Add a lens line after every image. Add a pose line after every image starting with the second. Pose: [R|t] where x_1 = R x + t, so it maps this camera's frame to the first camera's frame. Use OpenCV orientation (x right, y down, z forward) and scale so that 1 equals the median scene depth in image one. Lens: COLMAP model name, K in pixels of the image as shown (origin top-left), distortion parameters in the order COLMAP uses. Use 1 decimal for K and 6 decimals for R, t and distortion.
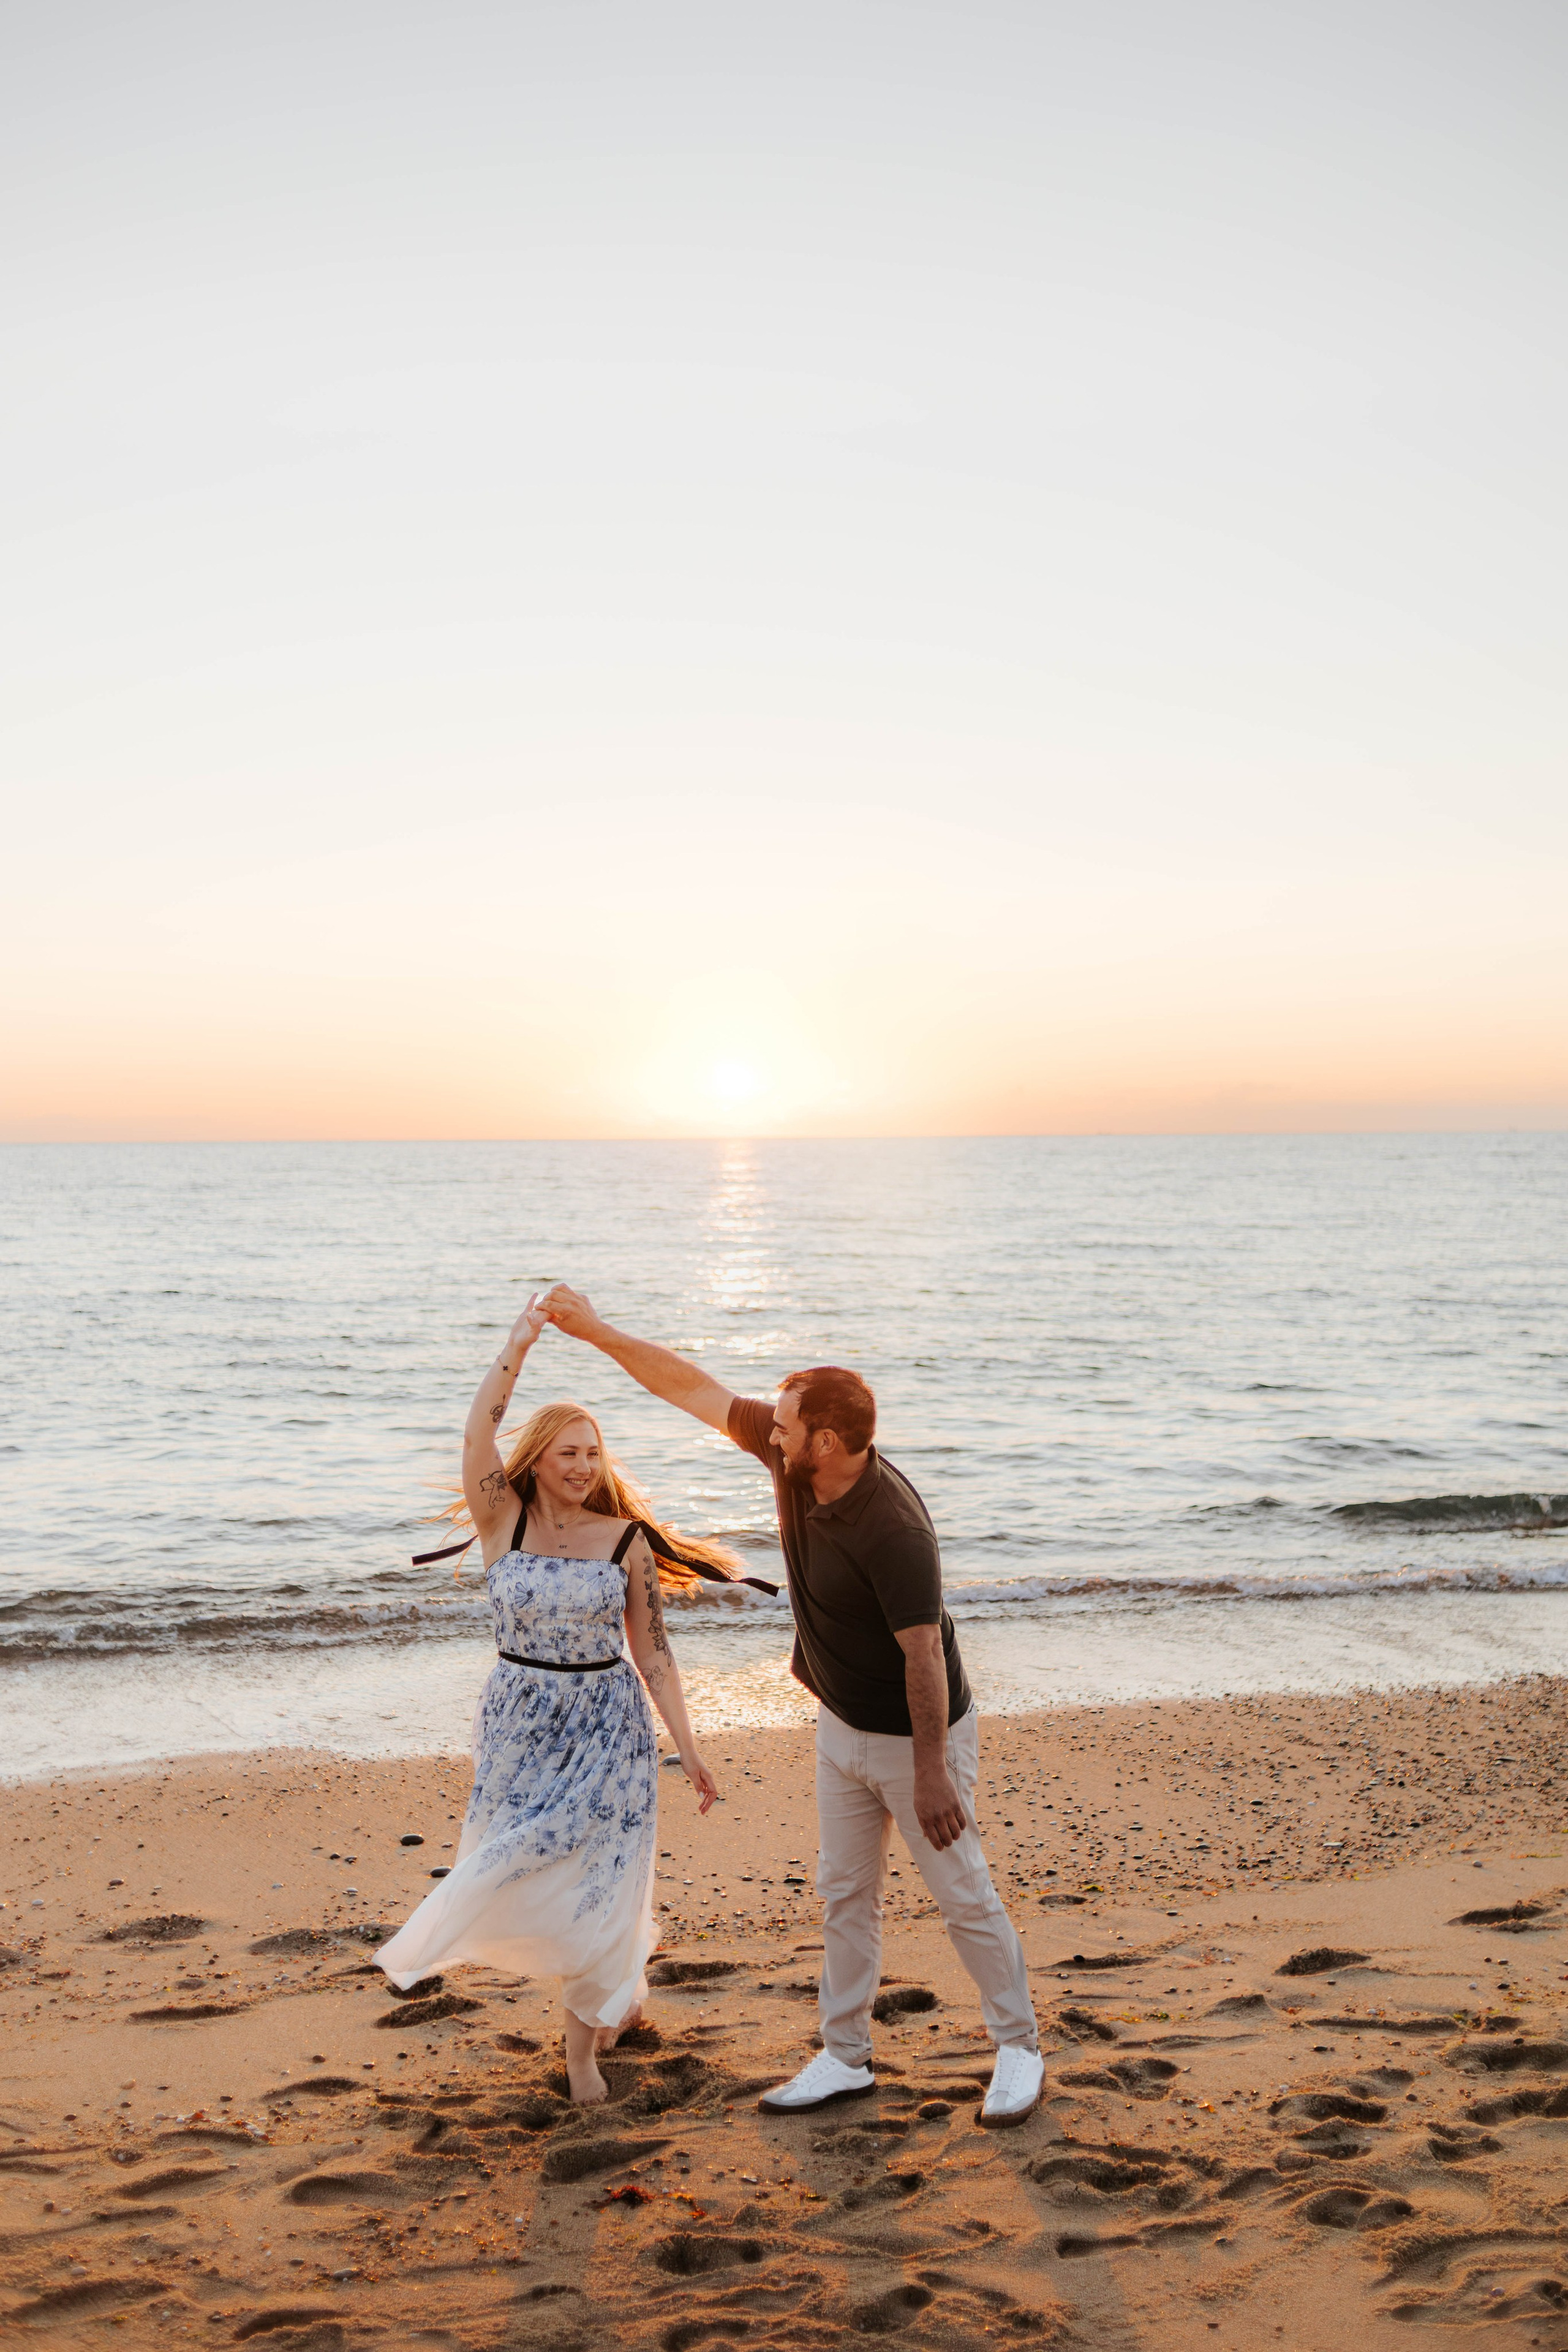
lens RADIAL K [[2226.7, 0, 805.8], [0, 2226.7, 1165.4], [0, 0, 1]] dist [0.002341, 0.000000]
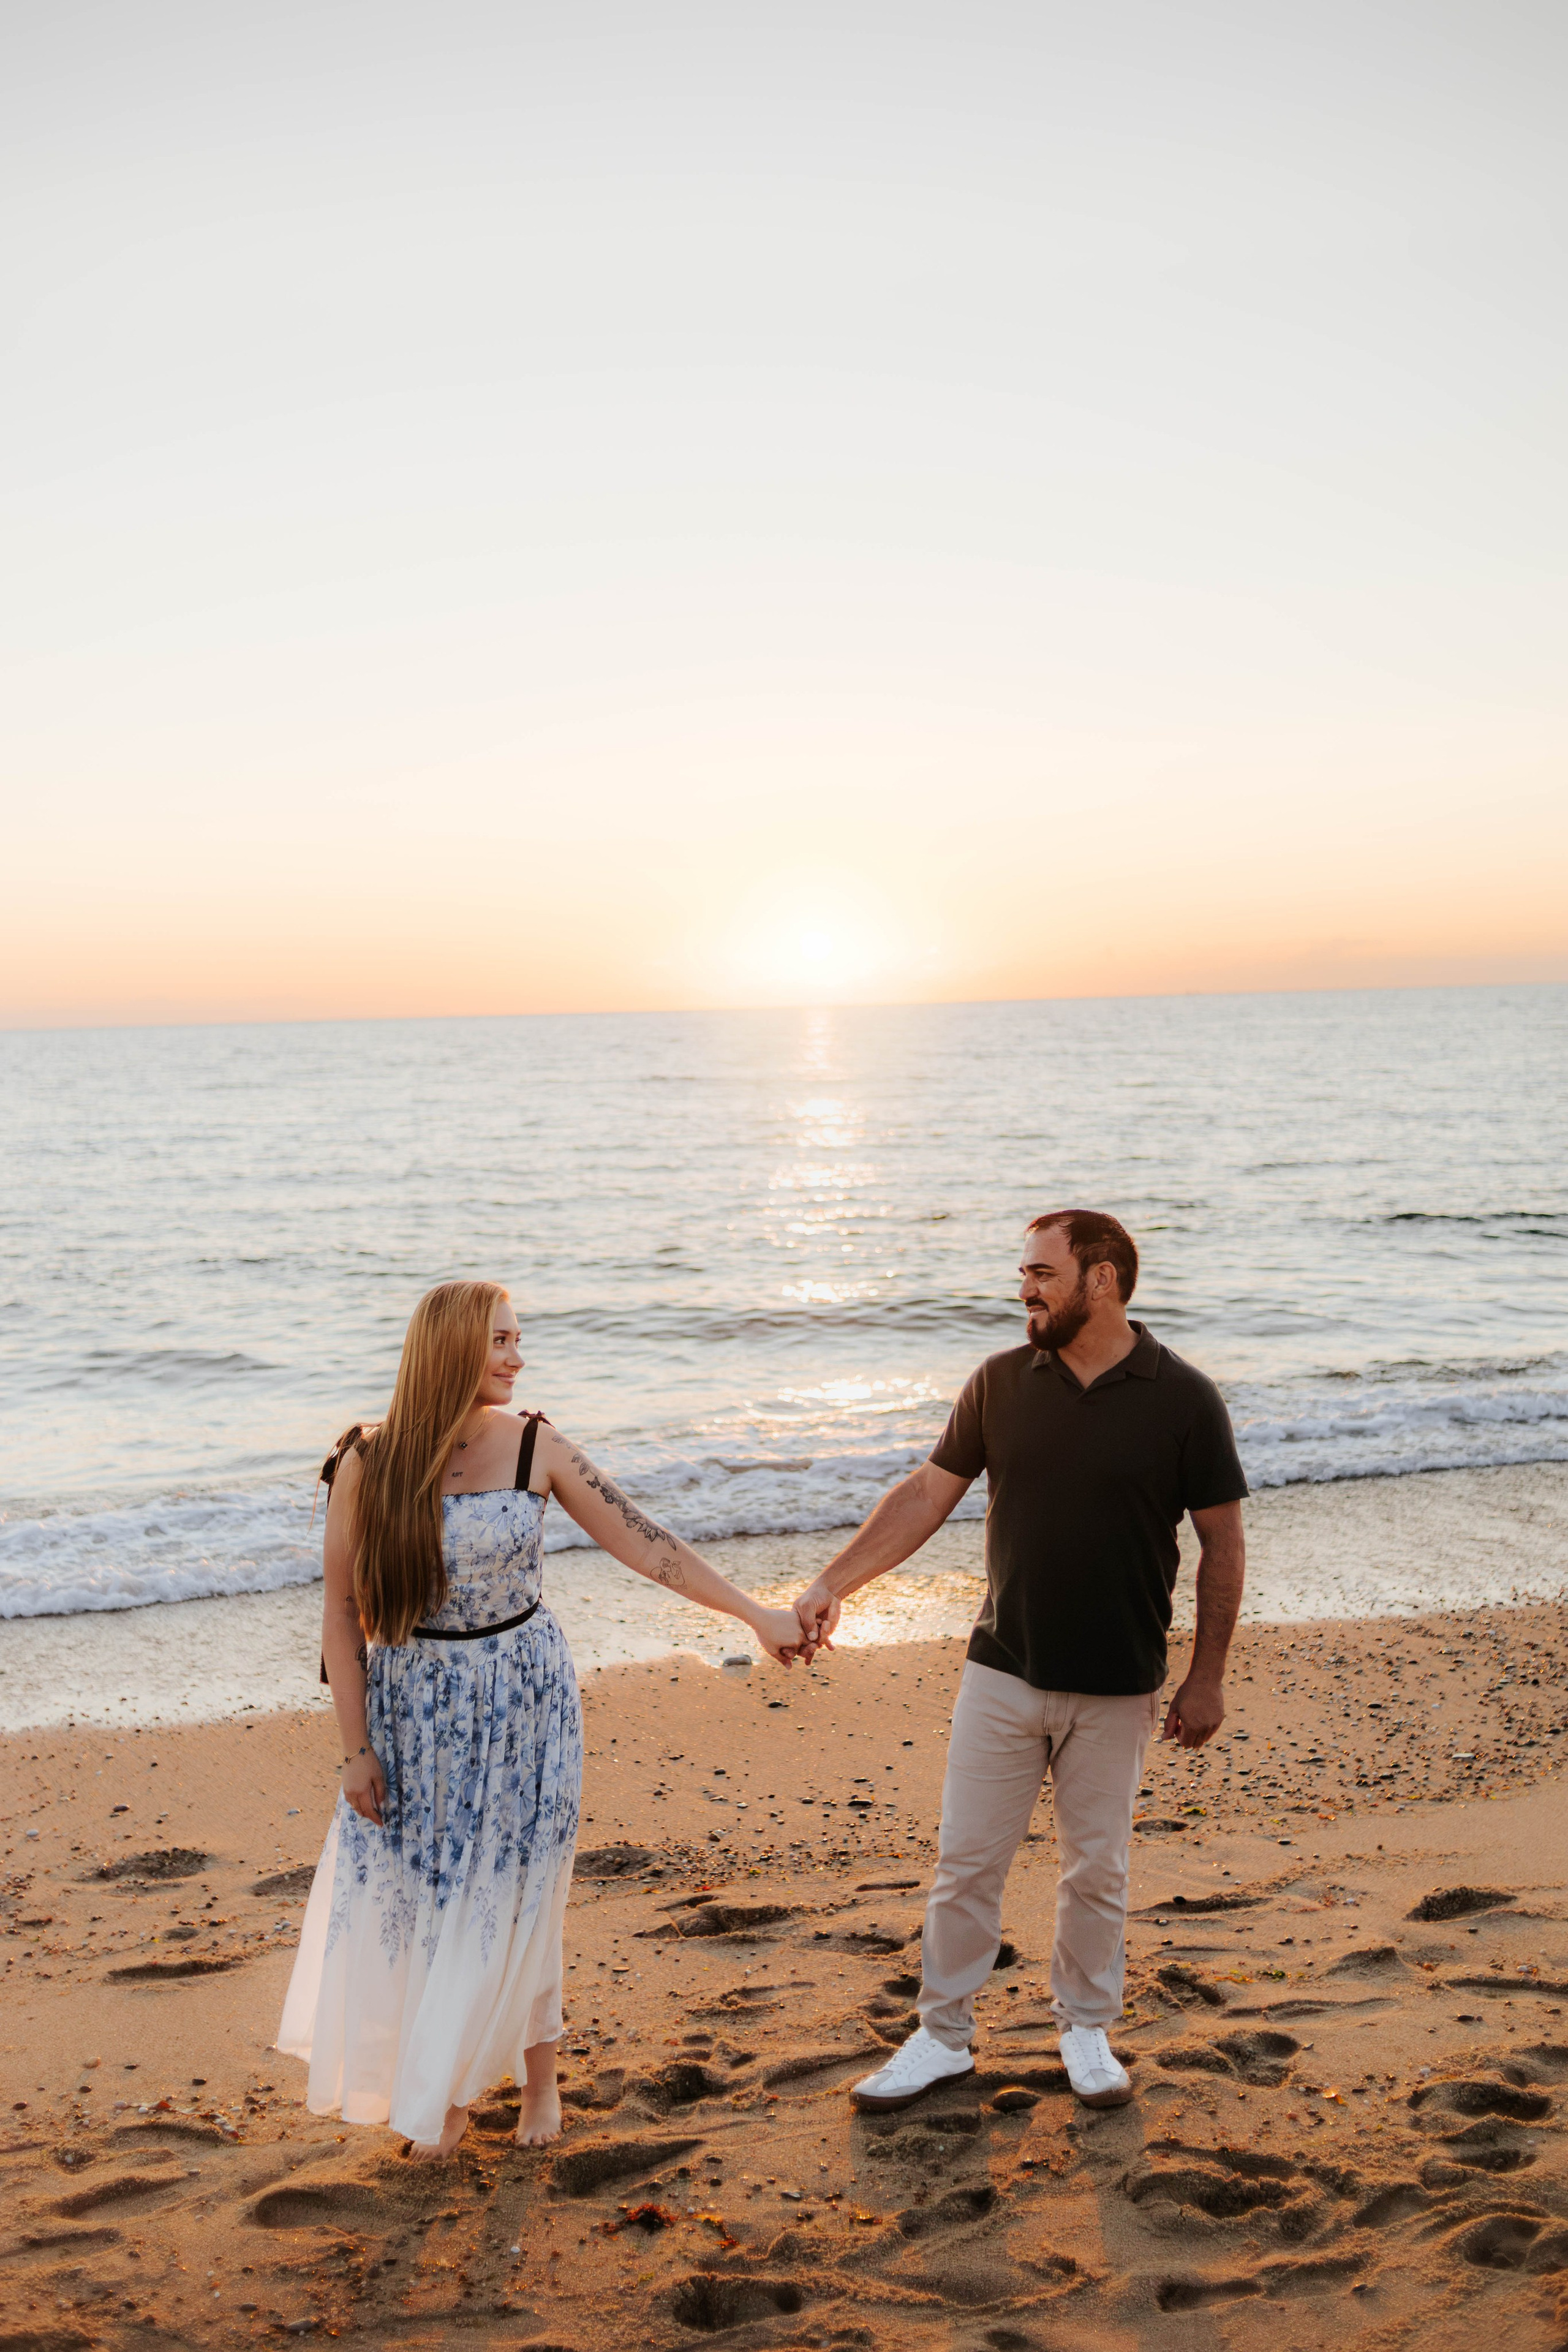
lens RADIAL K [[2226.7, 0, 799.8], [0, 2226.7, 1199.1], [0, 0, 1]] dist [0.002341, 0.000000]
pose [[0.998908, -0.018646, -0.042829, 0.016524], [0.021775, 0.997036, 0.073793, 0.013012], [0.041326, -0.074645, 0.996353, 0.145613]]
